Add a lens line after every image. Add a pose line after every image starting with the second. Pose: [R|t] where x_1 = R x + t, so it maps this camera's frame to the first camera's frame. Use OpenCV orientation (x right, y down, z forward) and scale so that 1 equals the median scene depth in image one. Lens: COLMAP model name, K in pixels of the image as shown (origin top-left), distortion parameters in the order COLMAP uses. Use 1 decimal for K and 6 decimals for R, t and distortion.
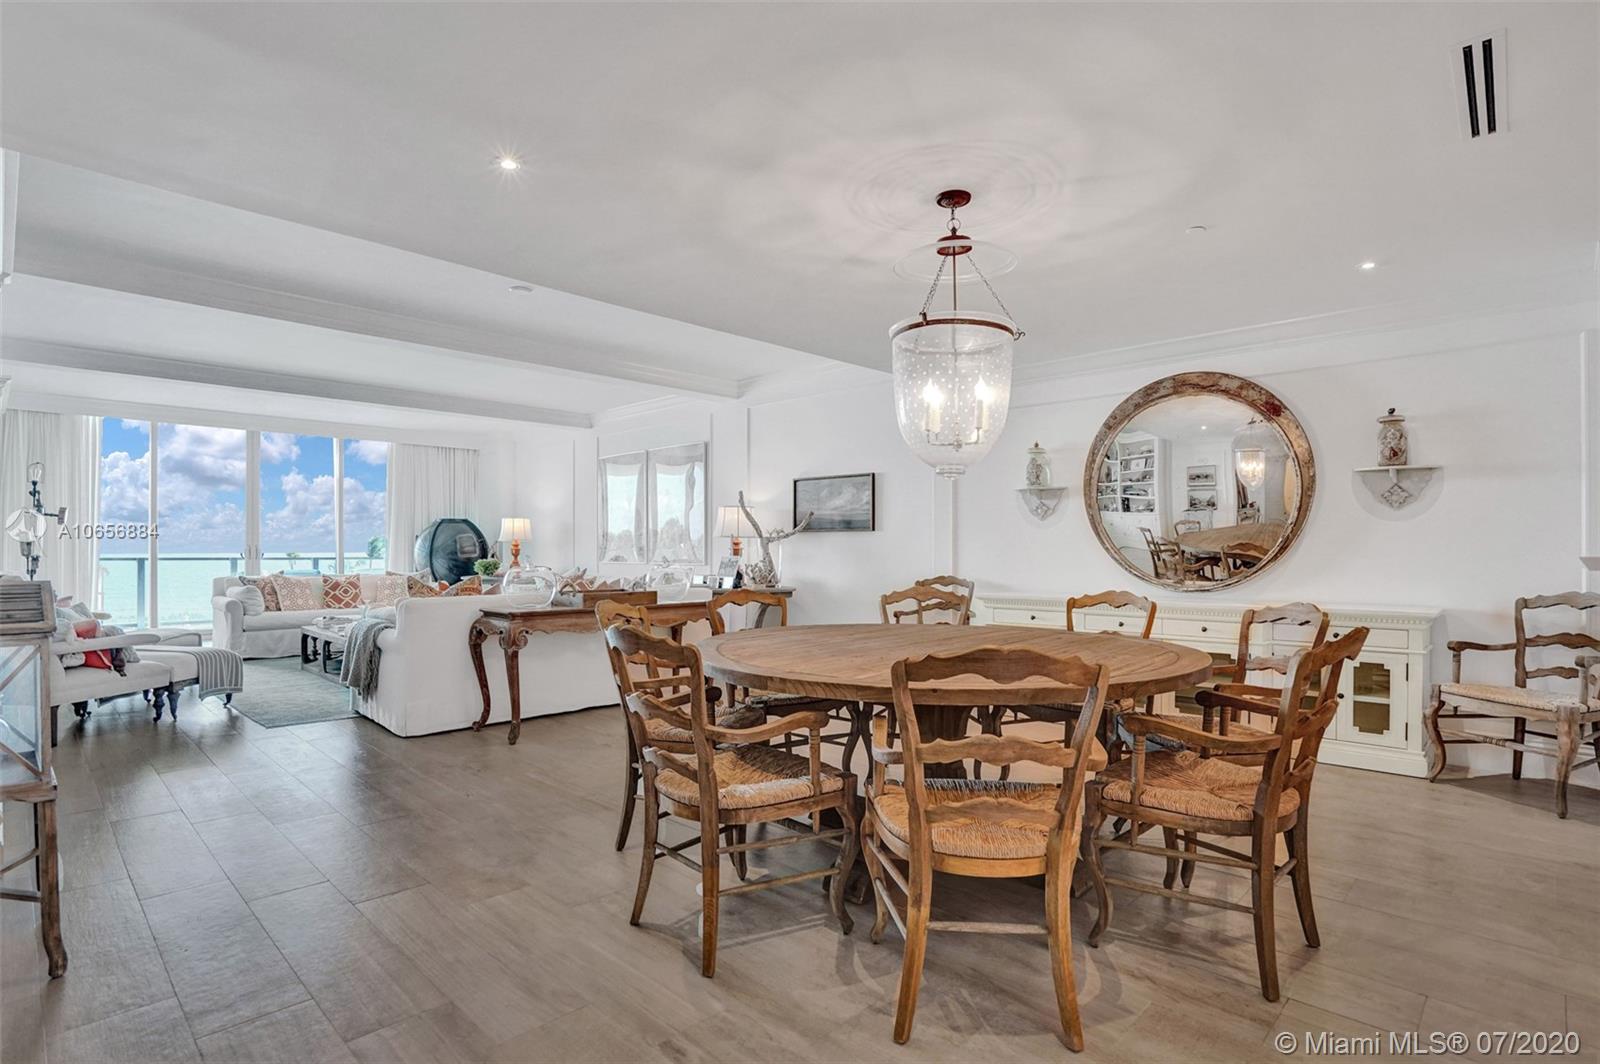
lens RADIAL K [[800.3, 0, 783.1], [0, 800.3, 544.9], [0, 0, 1]] dist [-0.067383, 0.032279]
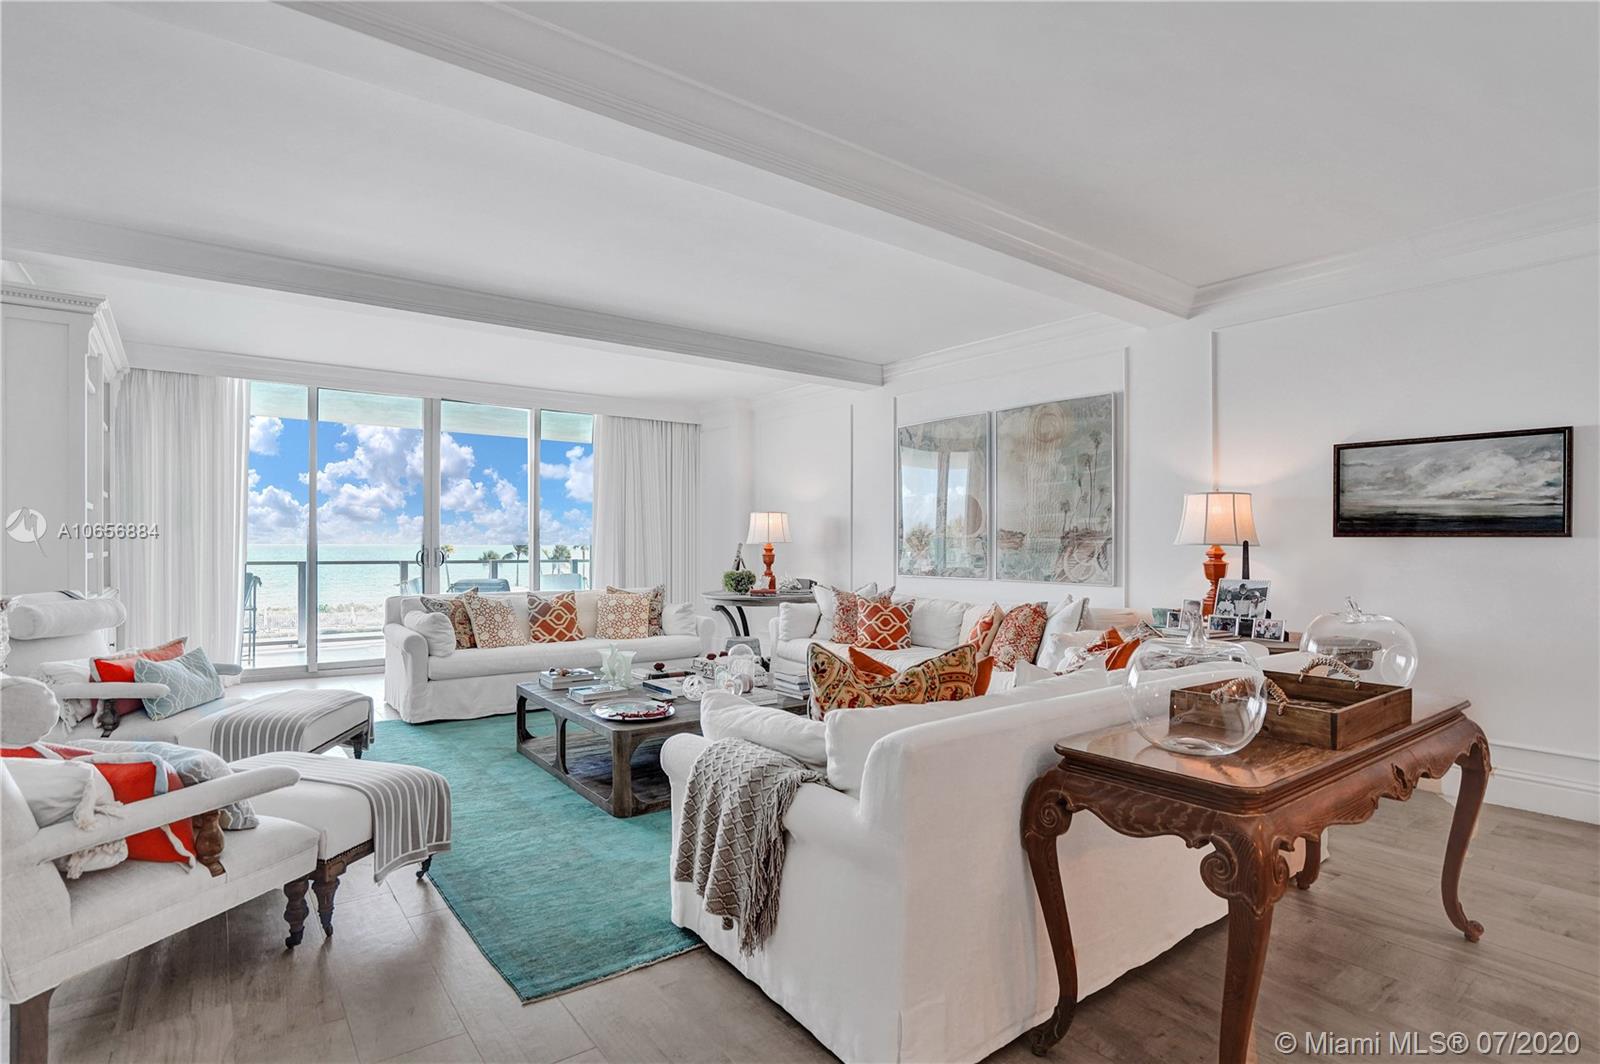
lens RADIAL K [[800.3, 0, 783.1], [0, 800.3, 544.9], [0, 0, 1]] dist [-0.067383, 0.032279]
pose [[0.988088, 0.004519, -0.153823, -0.443092], [-0.003492, 0.999970, 0.006942, -0.019684], [0.153849, -0.006322, 0.988074, 0.582132]]
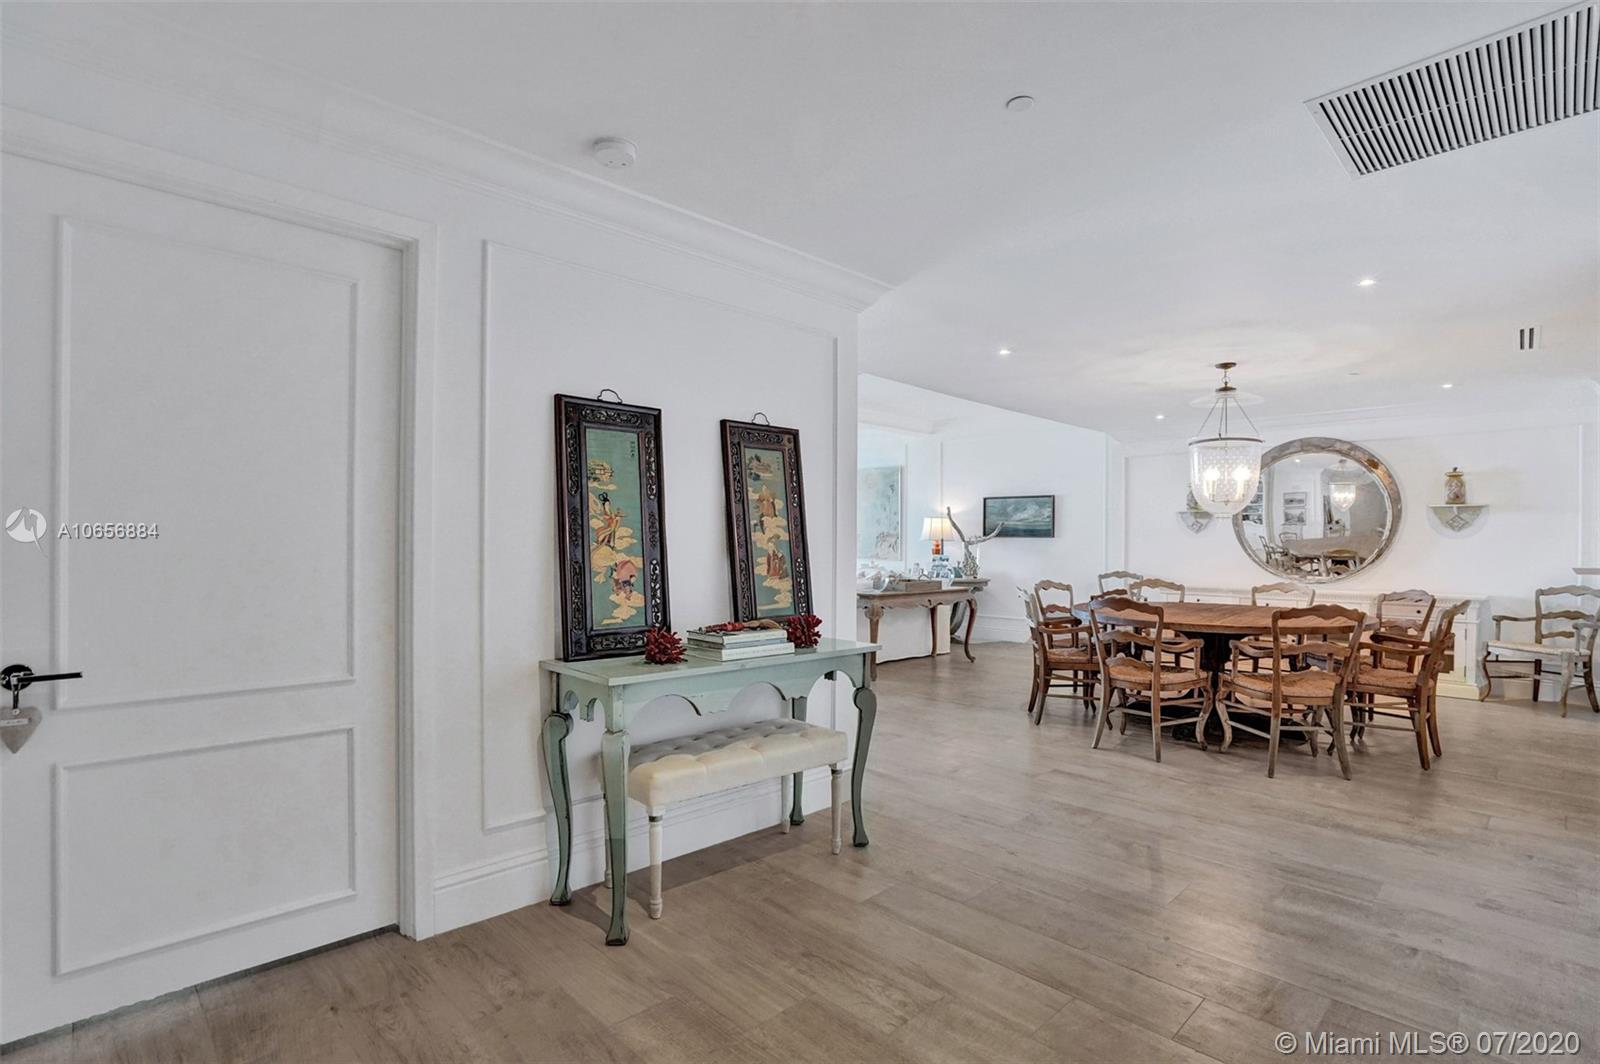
lens RADIAL K [[772.4, 0, 788.5], [0, 772.4, 542.6], [0, 0, 1]] dist [-0.063974, 0.031336]
pose [[0.999803, 0.006425, -0.018758, -0.436109], [-0.006259, 0.999941, 0.008896, -0.024135], [0.018814, -0.008777, 0.999784, -0.439783]]
